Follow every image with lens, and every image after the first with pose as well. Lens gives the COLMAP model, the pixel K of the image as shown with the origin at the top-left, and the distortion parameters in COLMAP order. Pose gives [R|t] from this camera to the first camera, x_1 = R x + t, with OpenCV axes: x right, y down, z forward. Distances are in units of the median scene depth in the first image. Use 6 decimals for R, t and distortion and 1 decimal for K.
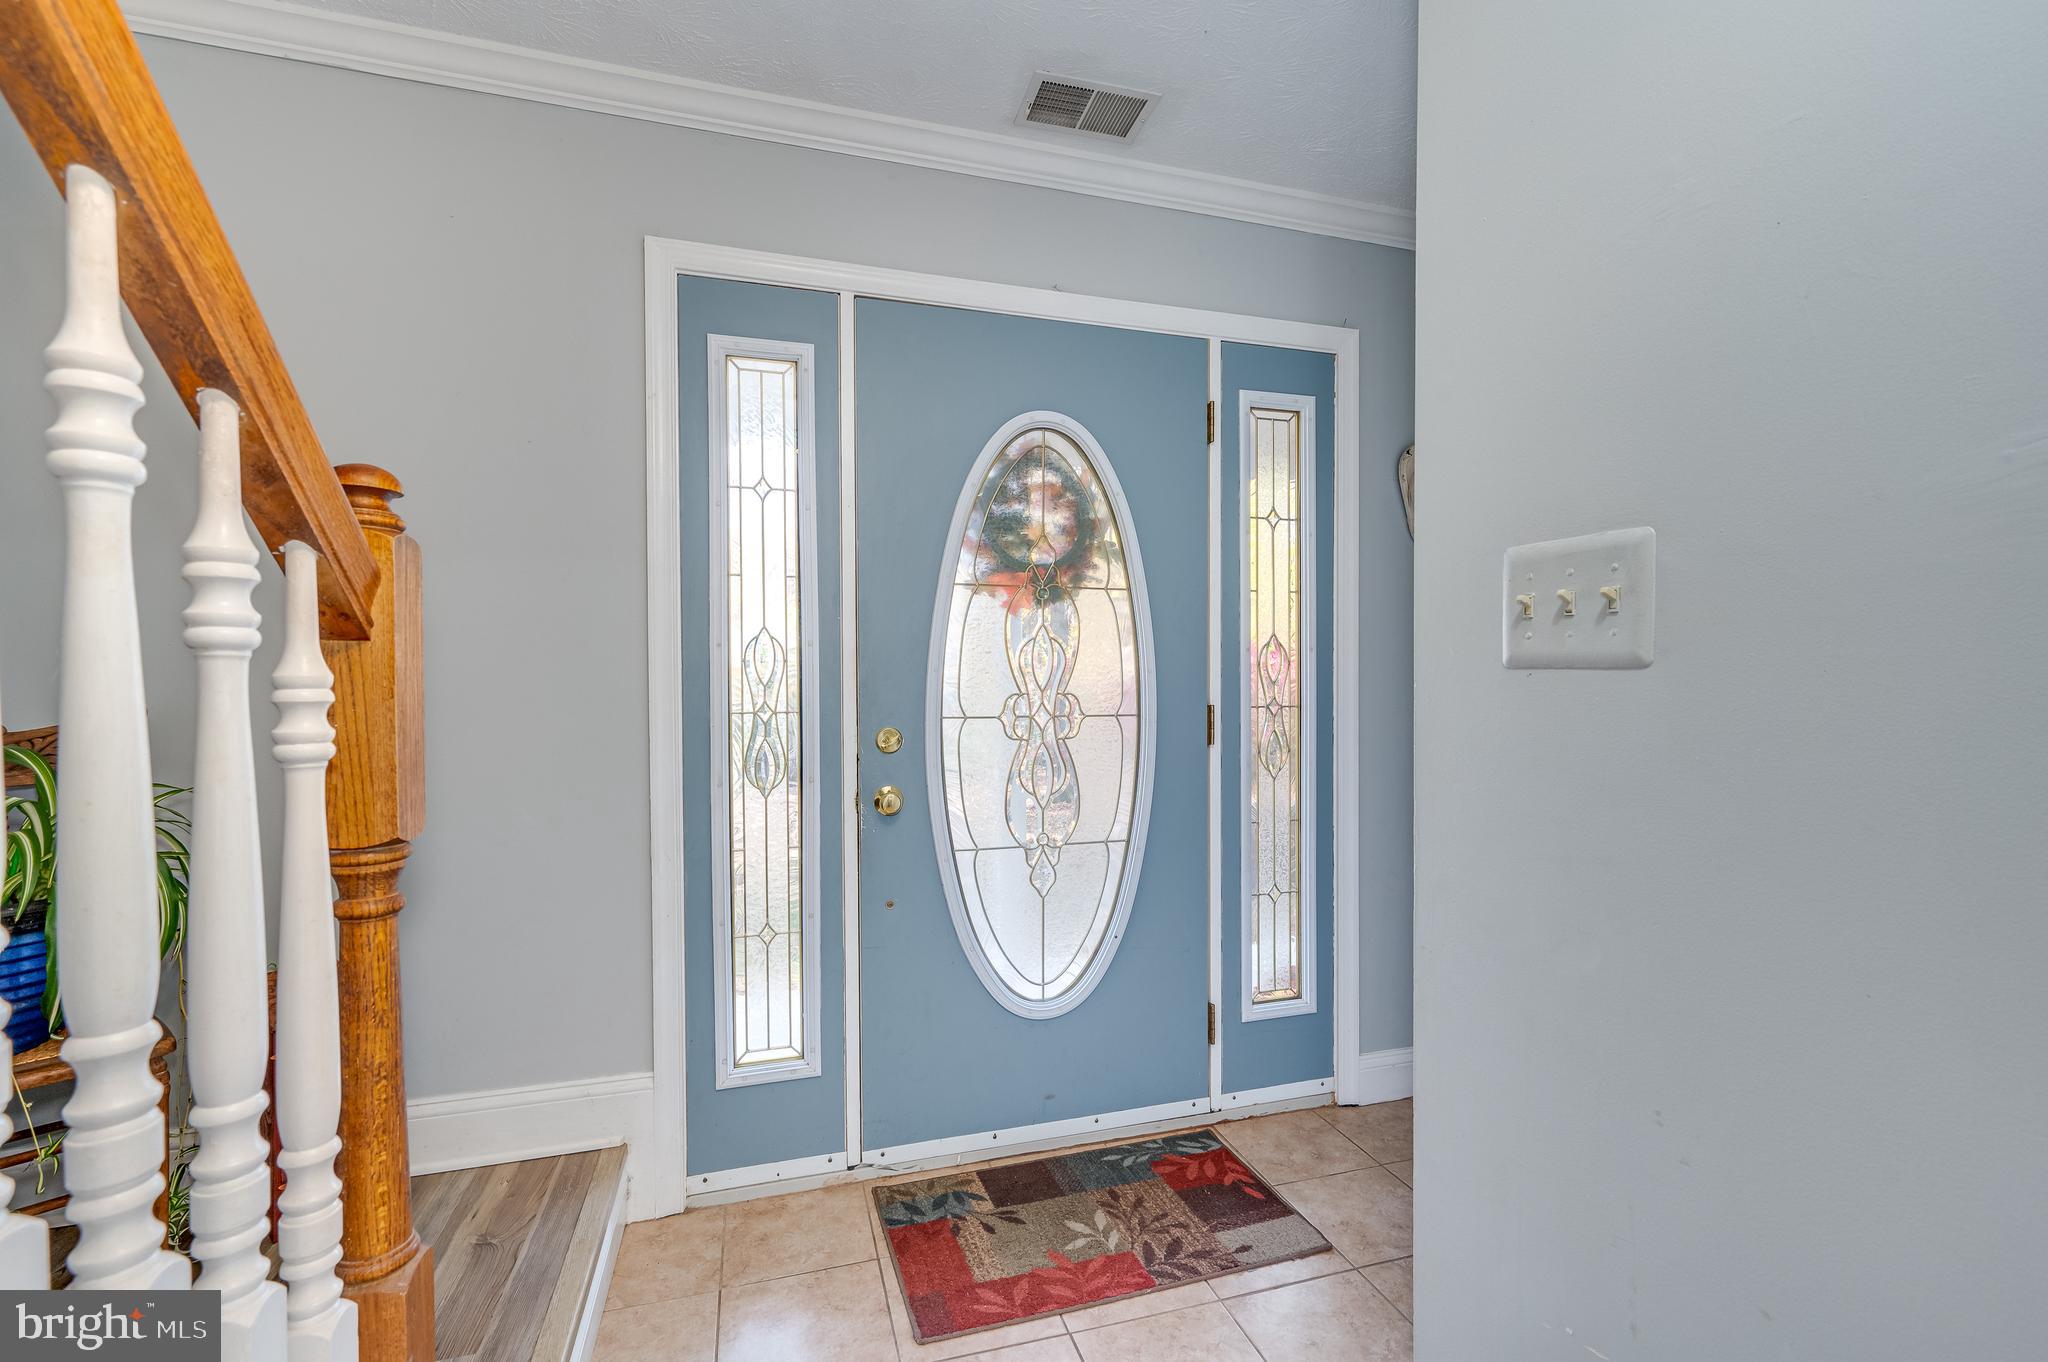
lens RADIAL K [[895.8, 0, 1012.6], [0, 895.8, 682.4], [0, 0, 1]] dist [0.001977, 0.000128]
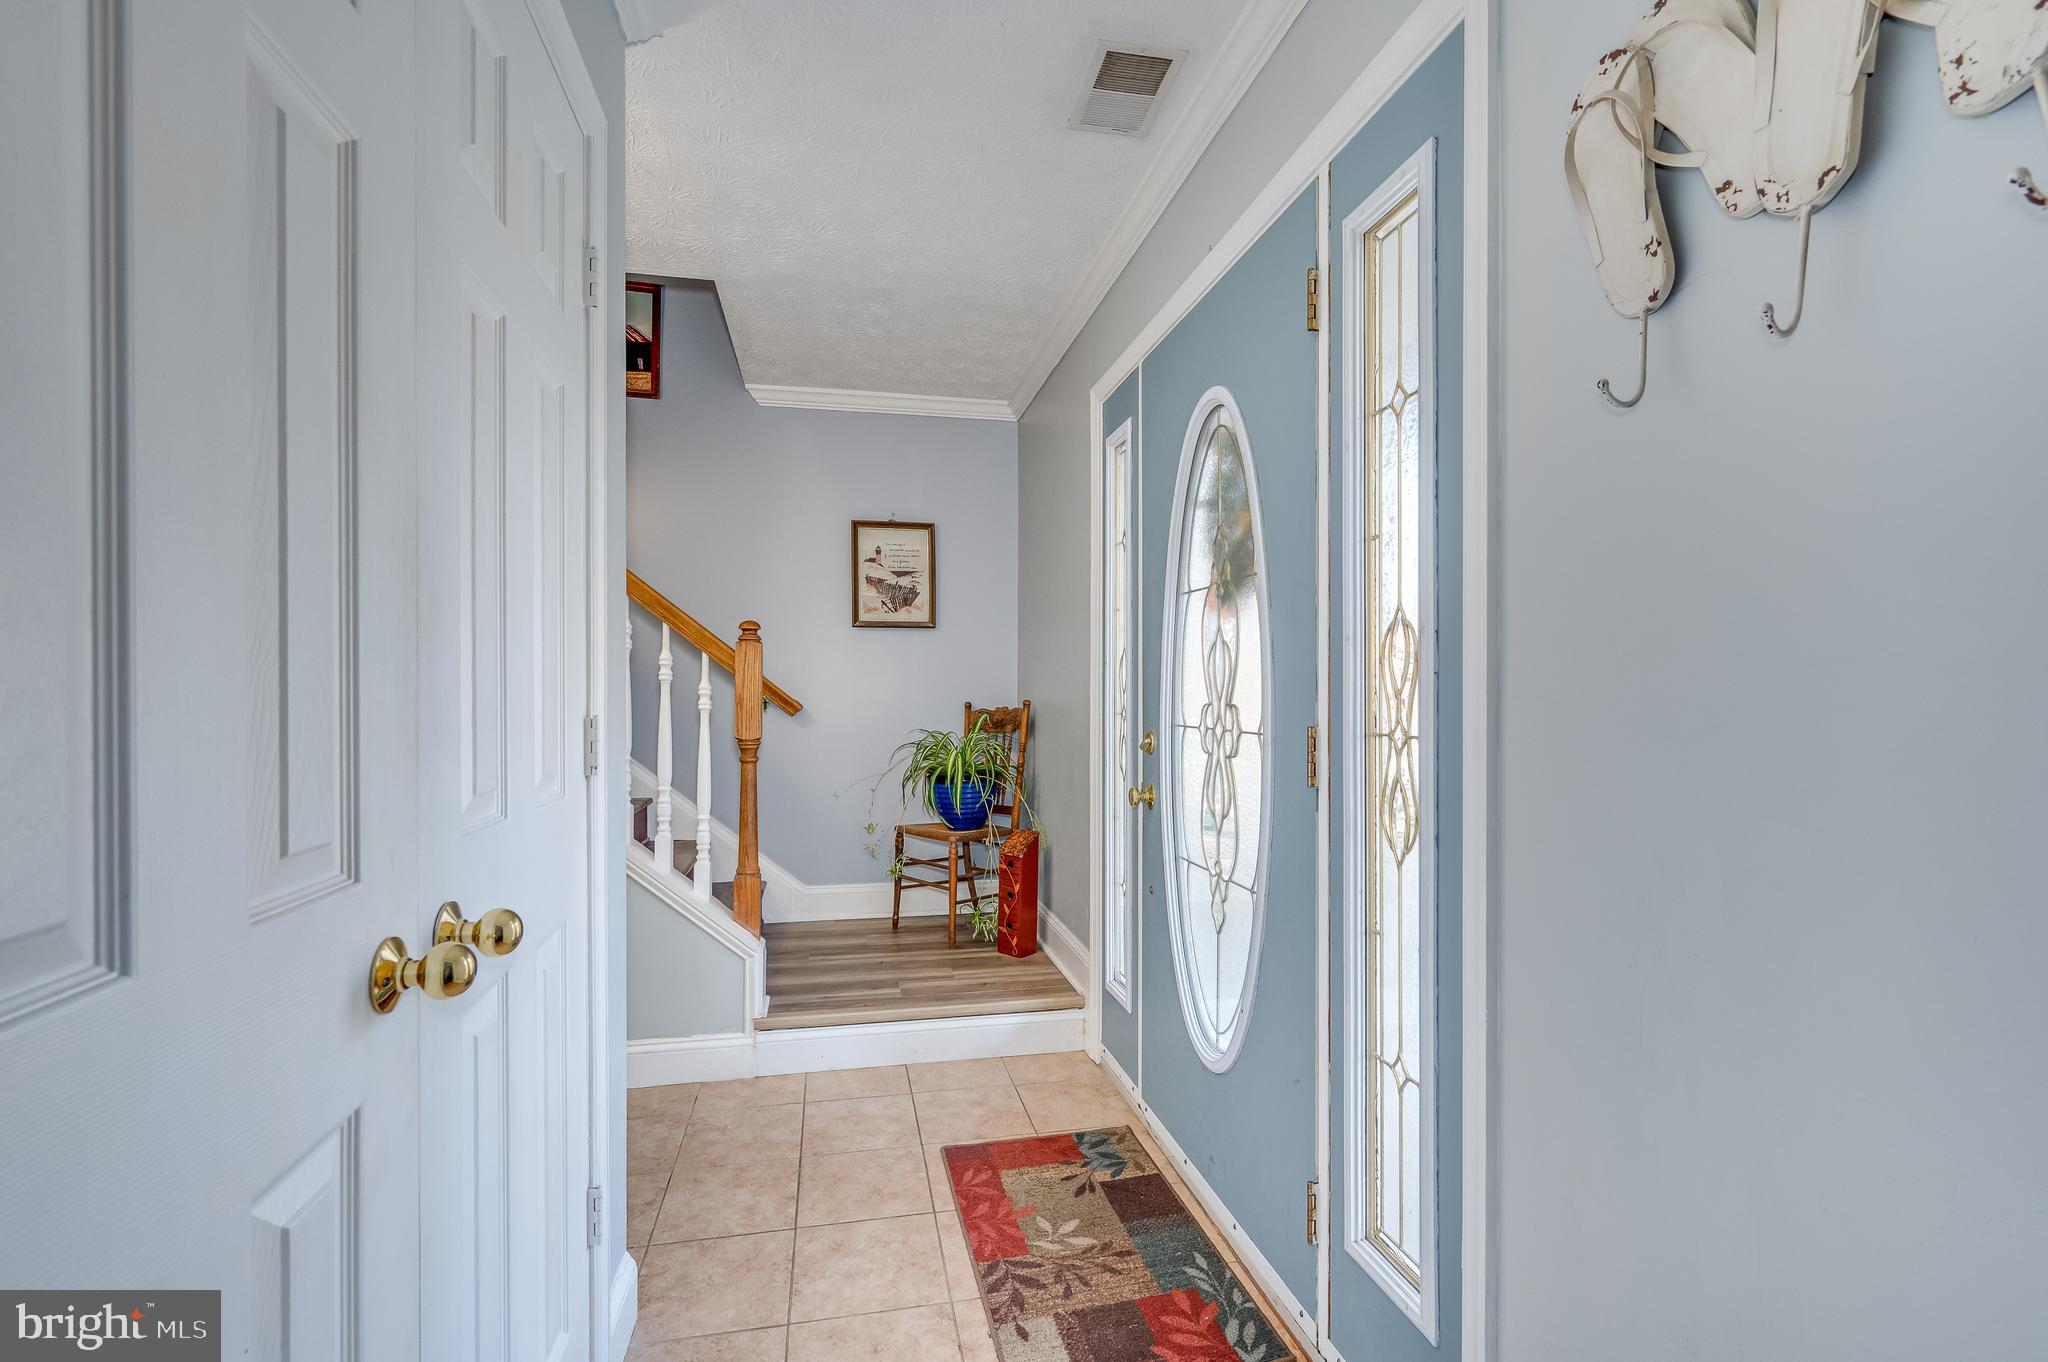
lens RADIAL K [[895.8, 0, 1017.1], [0, 895.8, 688.3], [0, 0, 1]] dist [0.001977, 0.000128]
pose [[-0.075276, -0.000567, -0.997163, 1.084971], [-0.008655, 0.999963, 0.000085, -0.001108], [0.997125, 0.008637, -0.075278, 1.007379]]
